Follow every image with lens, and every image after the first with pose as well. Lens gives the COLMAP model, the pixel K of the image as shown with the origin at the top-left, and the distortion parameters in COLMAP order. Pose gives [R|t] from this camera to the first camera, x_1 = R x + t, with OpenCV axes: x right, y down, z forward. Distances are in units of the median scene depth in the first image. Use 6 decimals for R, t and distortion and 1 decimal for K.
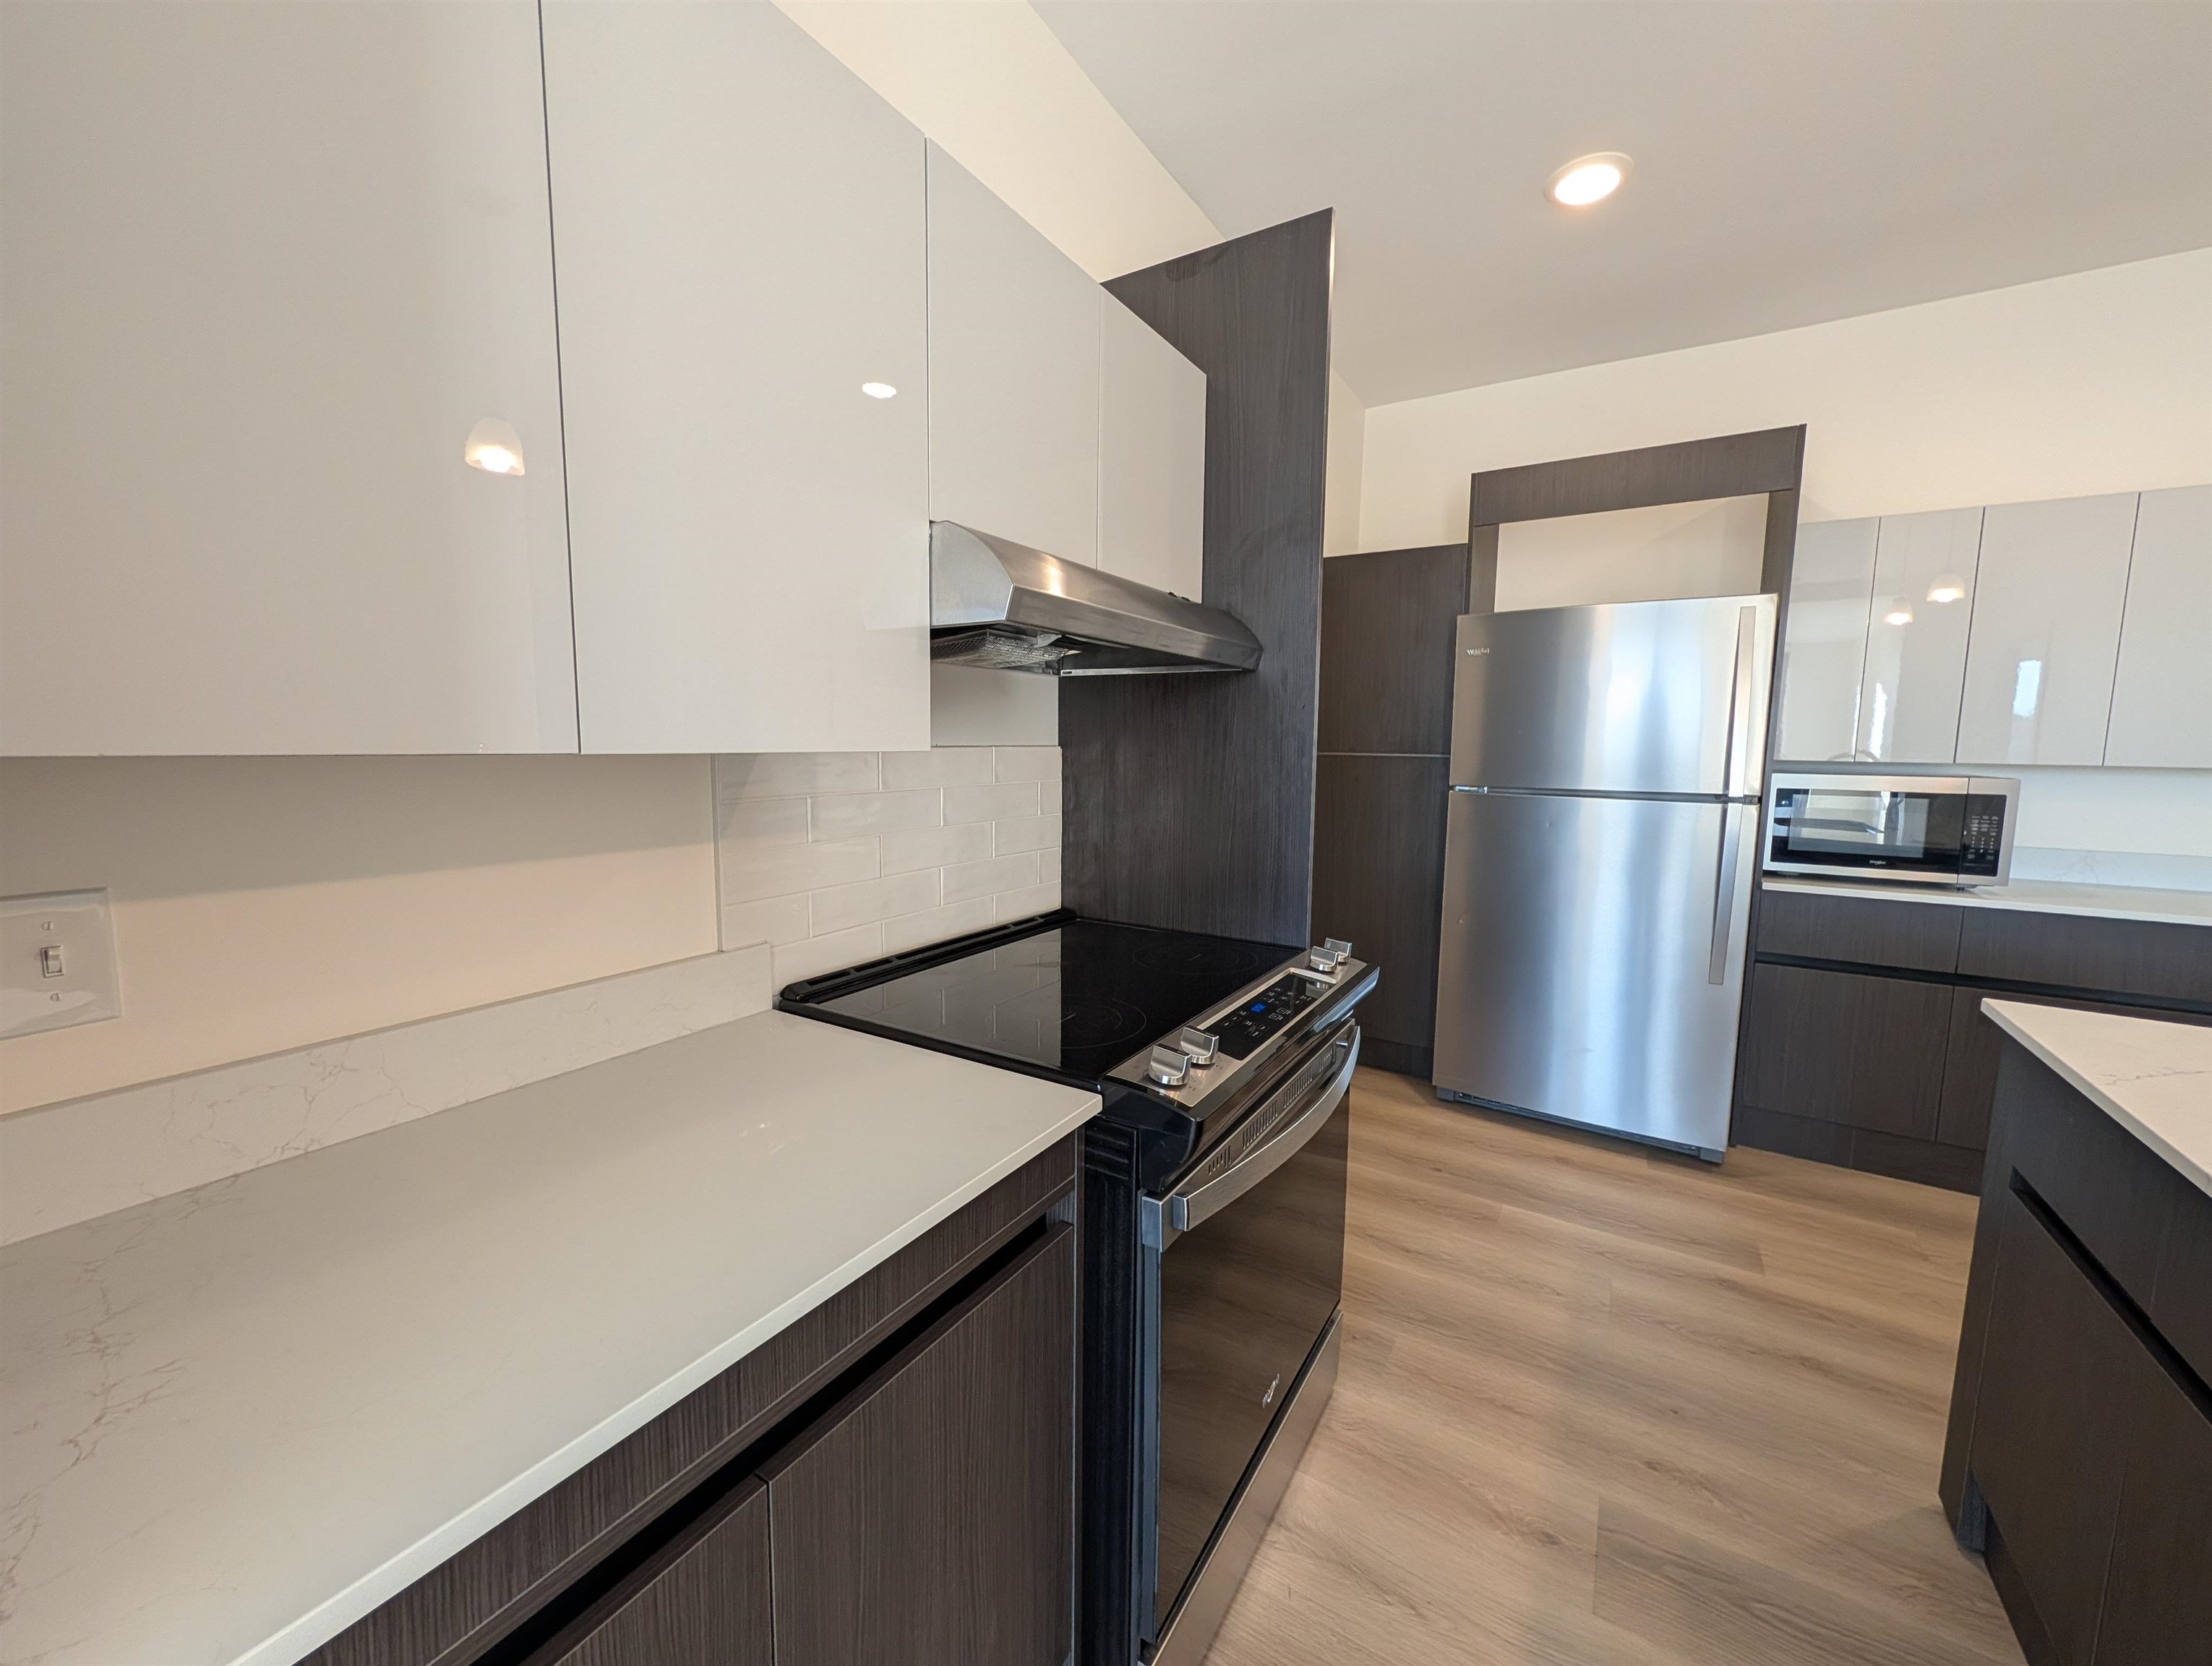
lens RADIAL K [[855.4, 0, 1099.1], [0, 855.4, 831.6], [0, 0, 1]] dist [-0.000870, 0.000074]
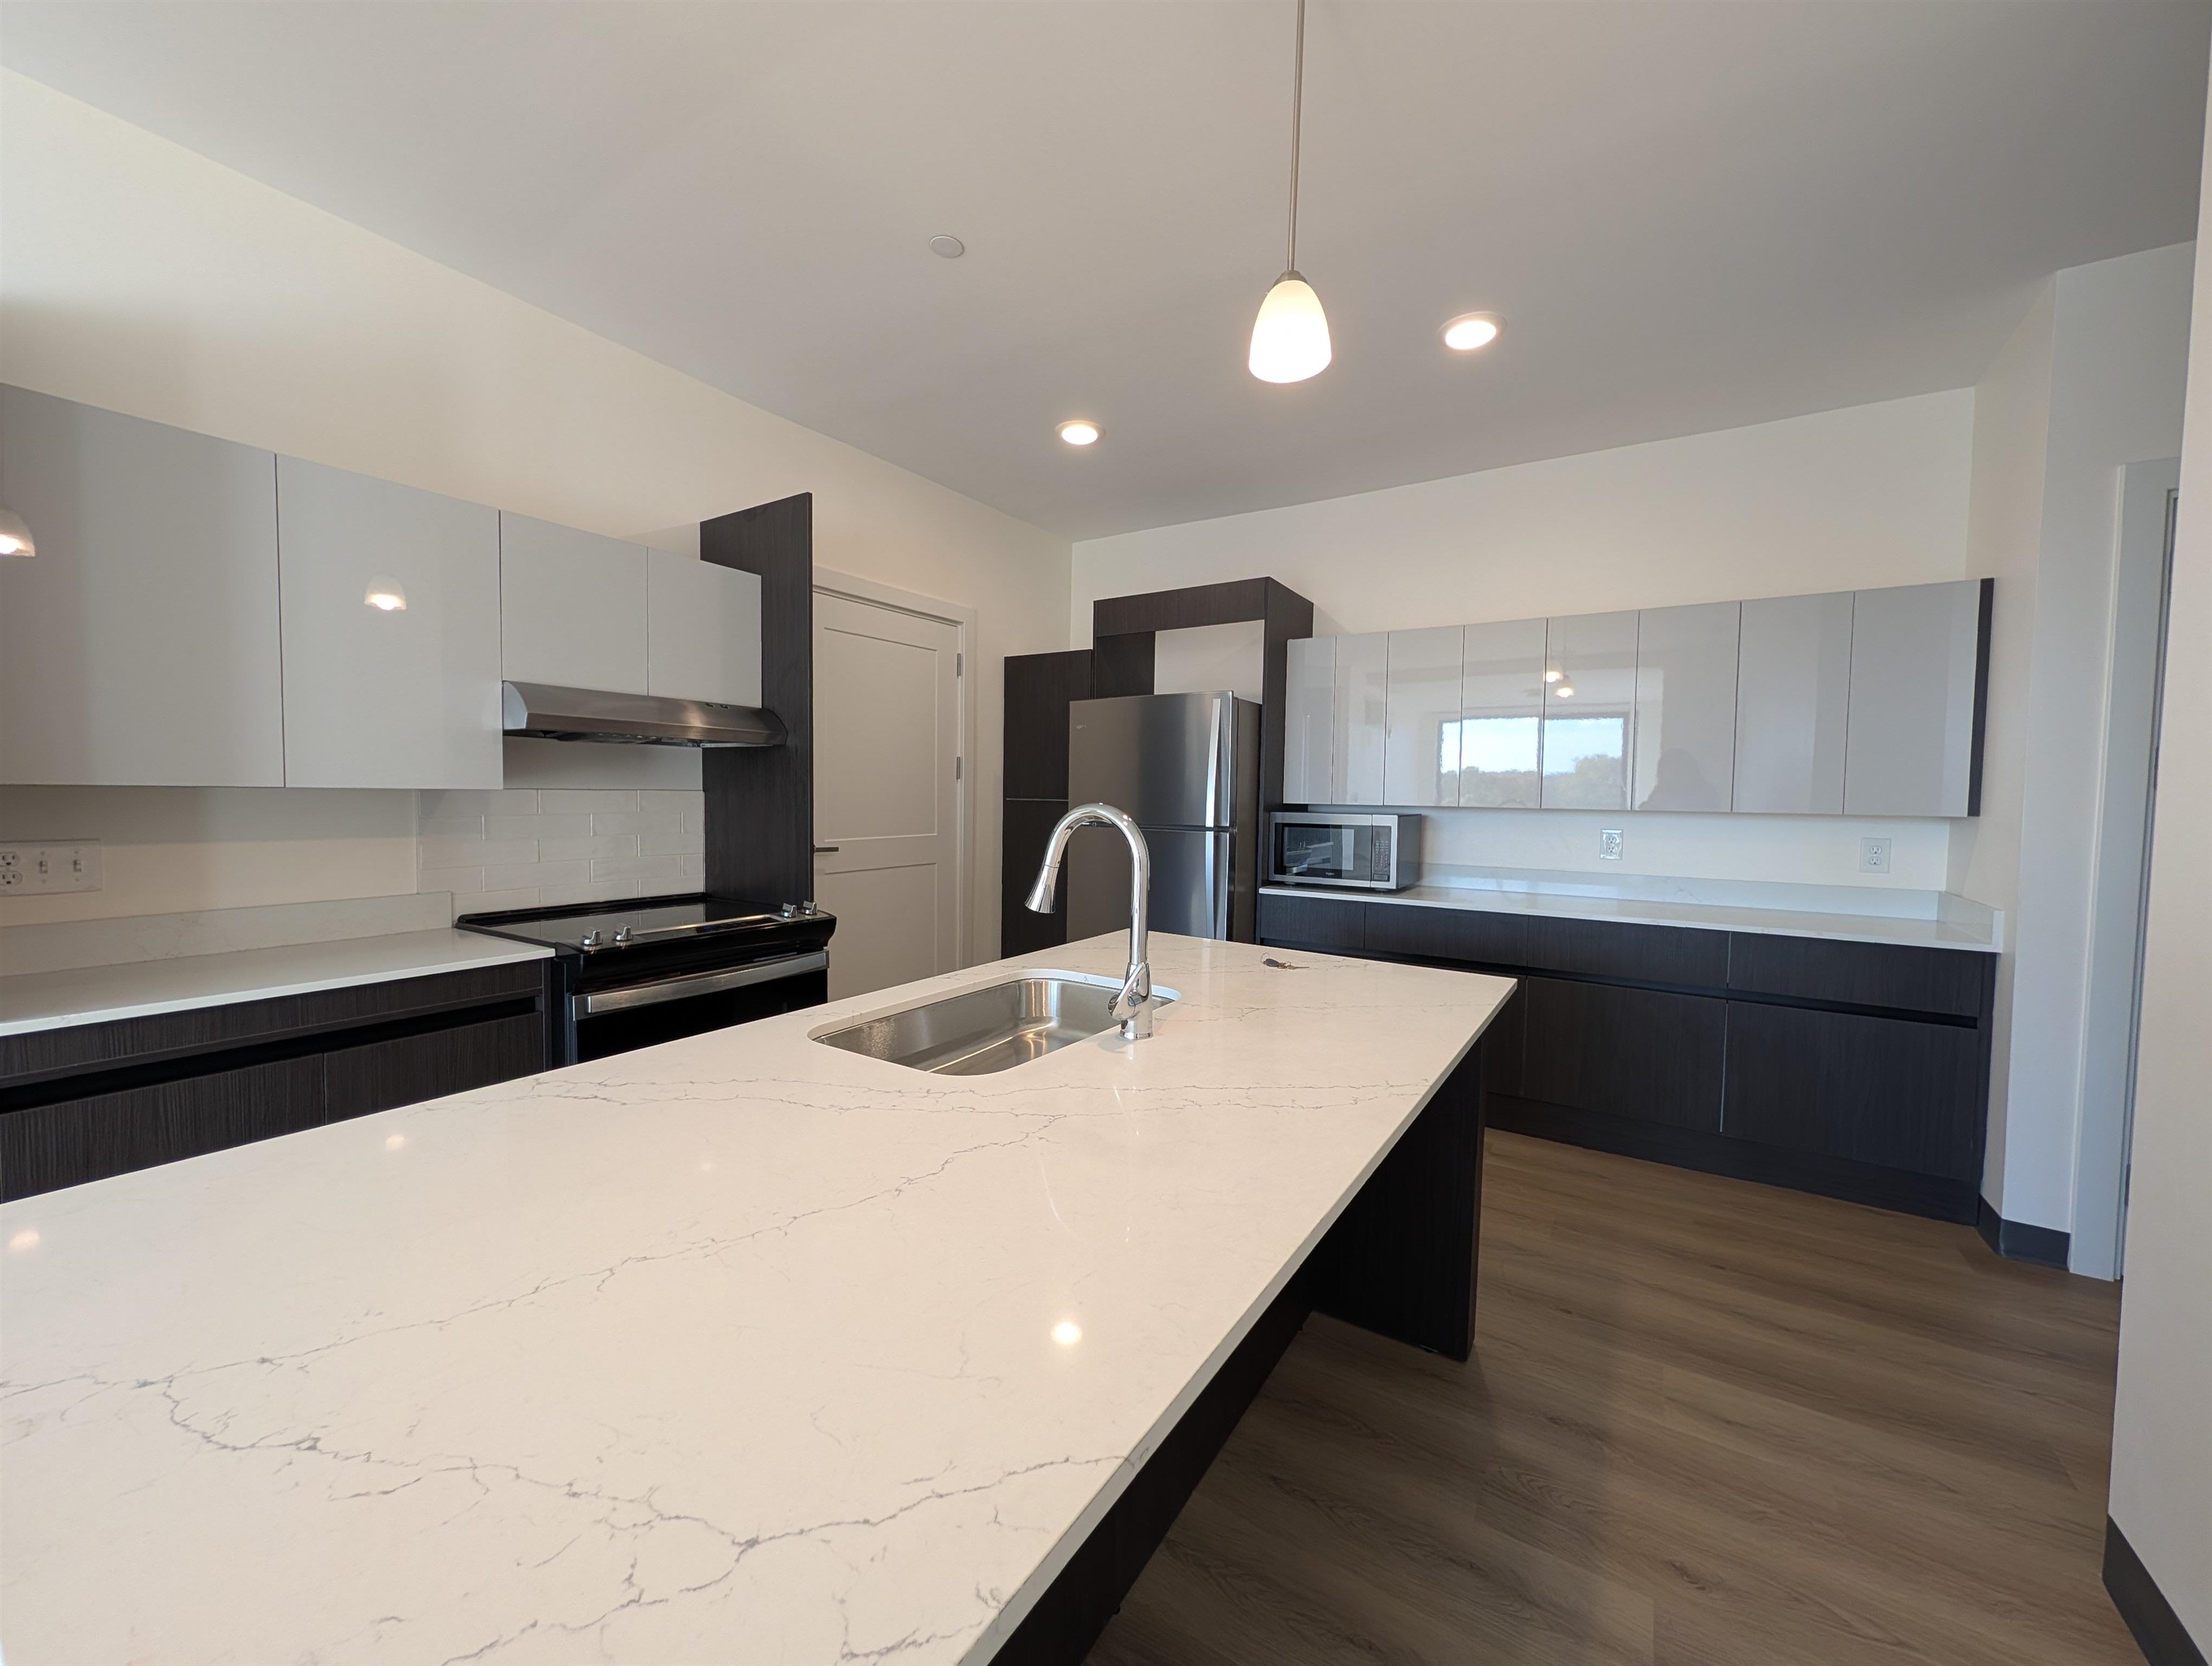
lens RADIAL K [[855.4, 0, 1103.1], [0, 855.4, 823.7], [0, 0, 1]] dist [-0.000870, 0.000074]
pose [[0.999998, 0.001331, 0.001325, 0.559429], [-0.001231, 0.997308, -0.073310, 0.062482], [-0.001419, 0.073308, 0.997308, -0.475445]]
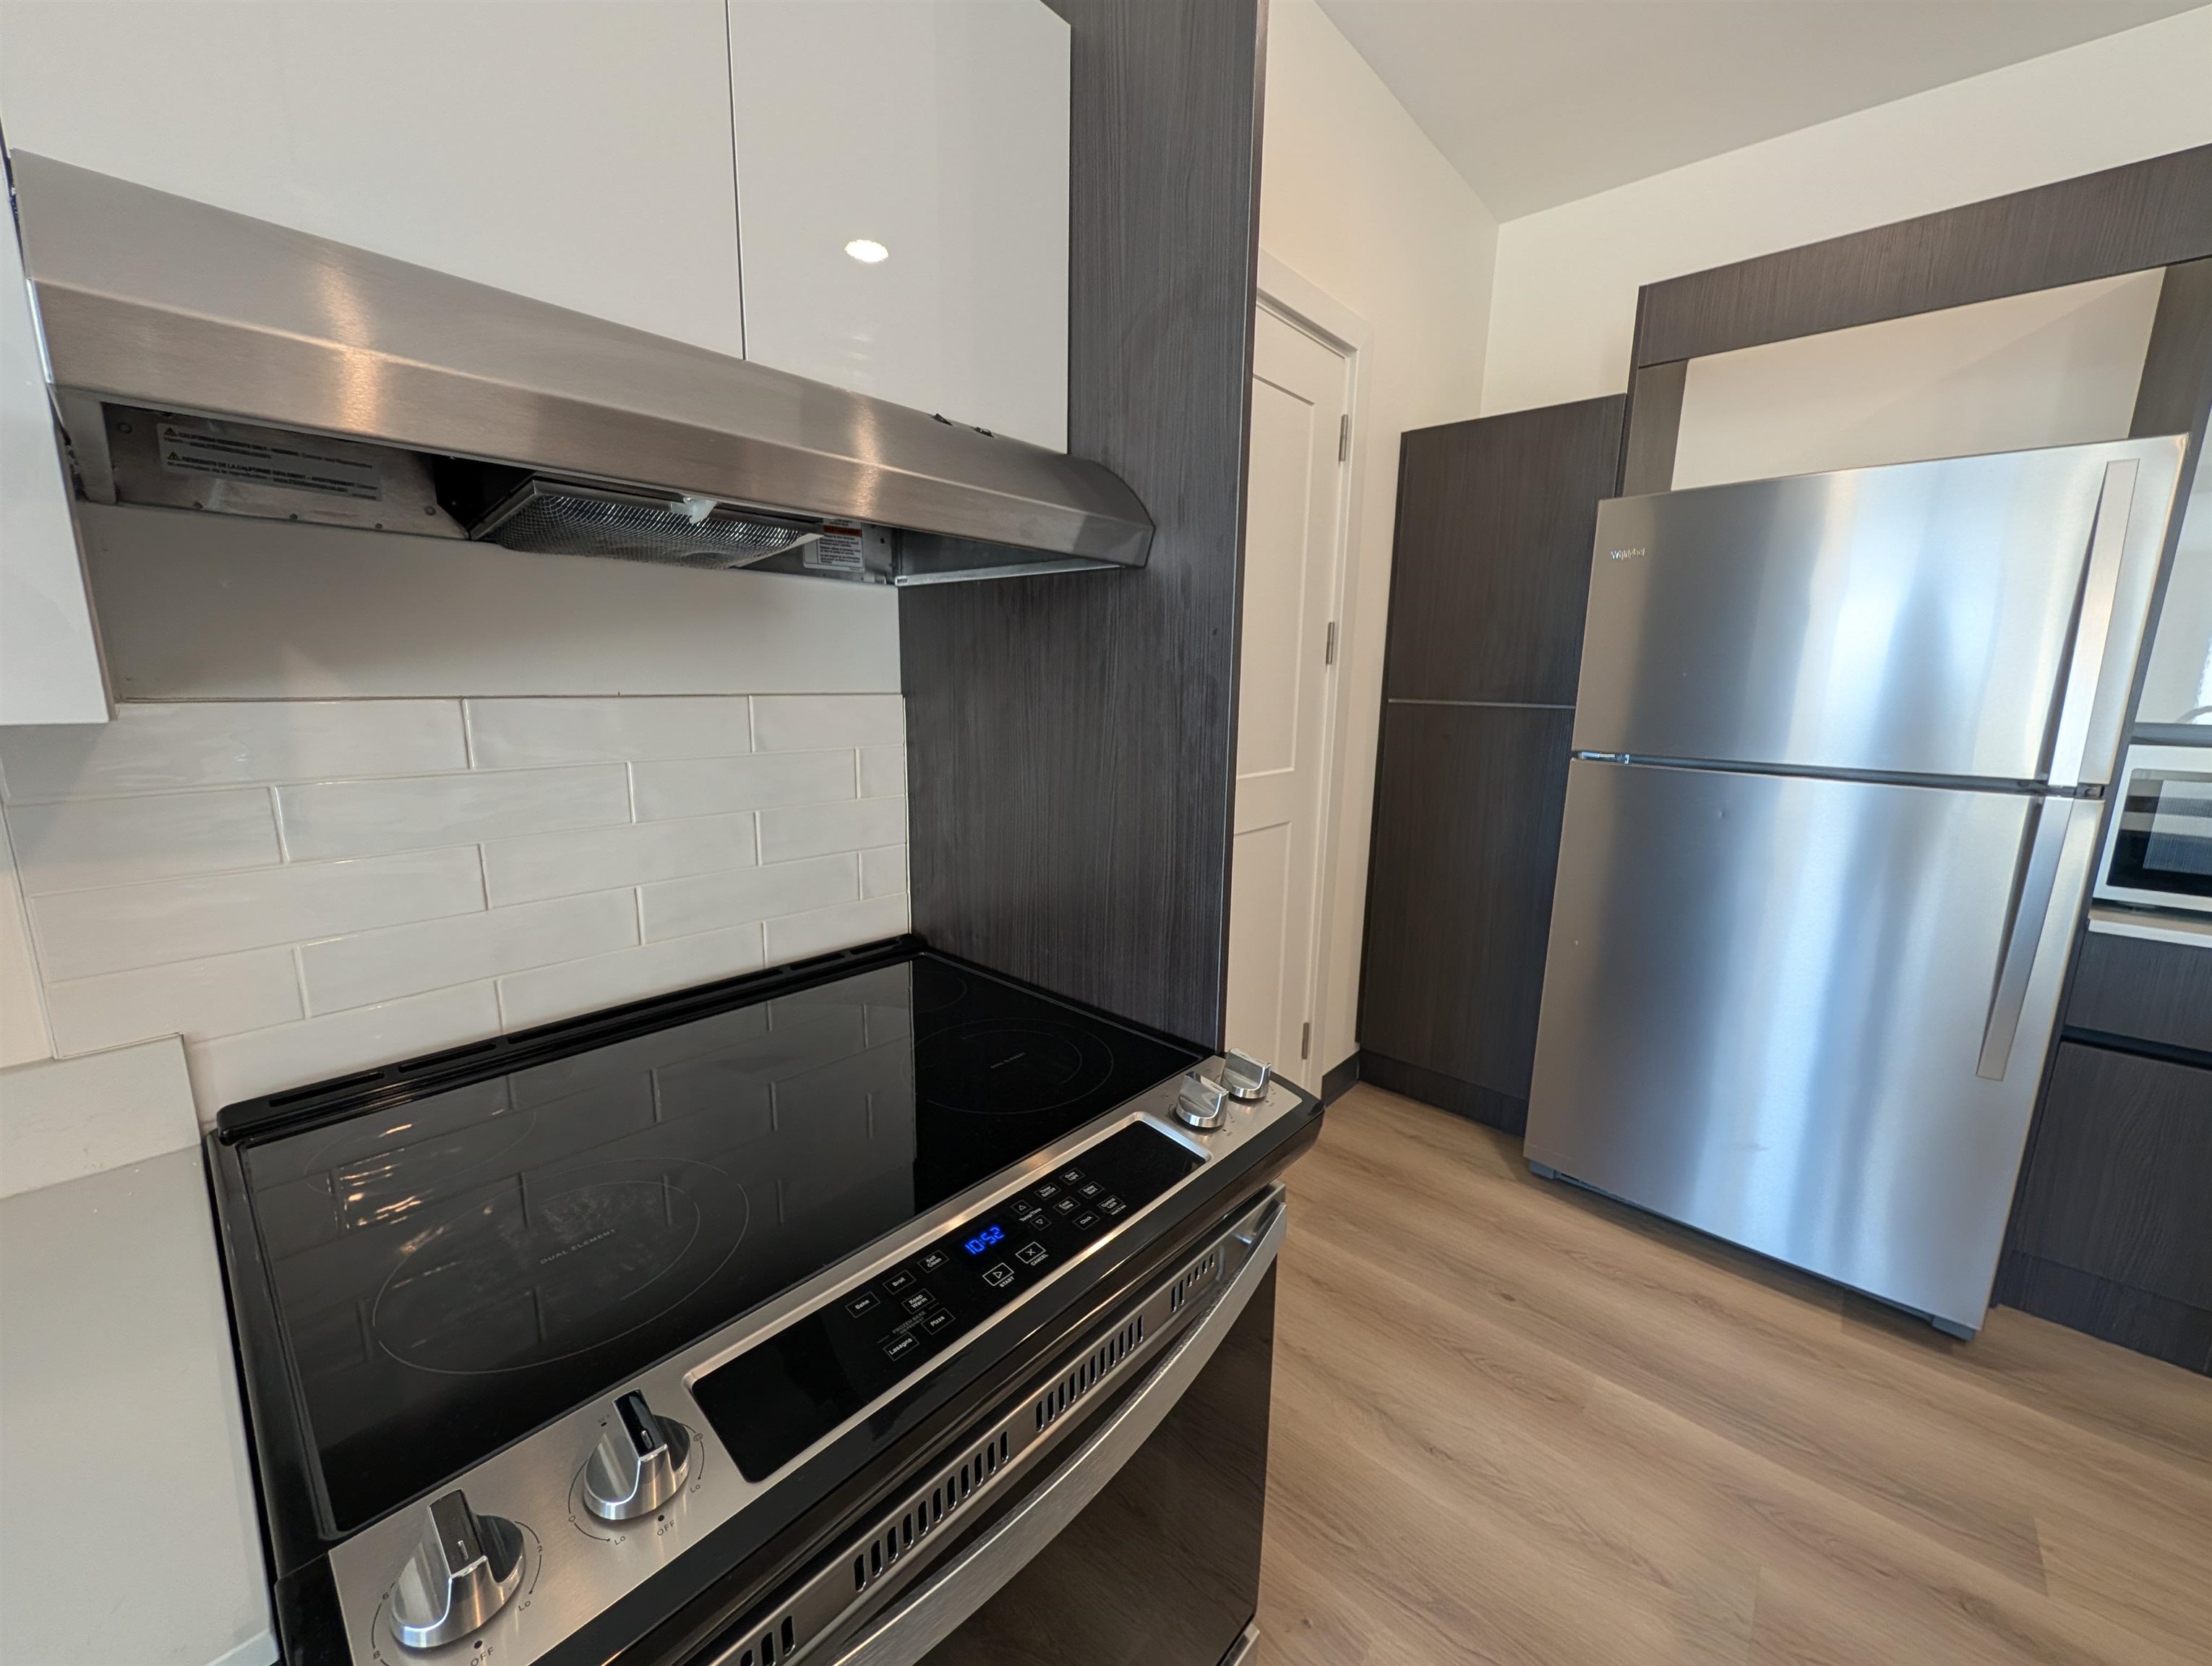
lens RADIAL K [[855.4, 0, 1093.5], [0, 855.4, 831.0], [0, 0, 1]] dist [-0.000870, 0.000074]
pose [[0.985179, 0.036386, -0.167627, 0.172482], [-0.024241, 0.996968, 0.073938, -0.036772], [0.169809, -0.068778, 0.983074, 0.287809]]
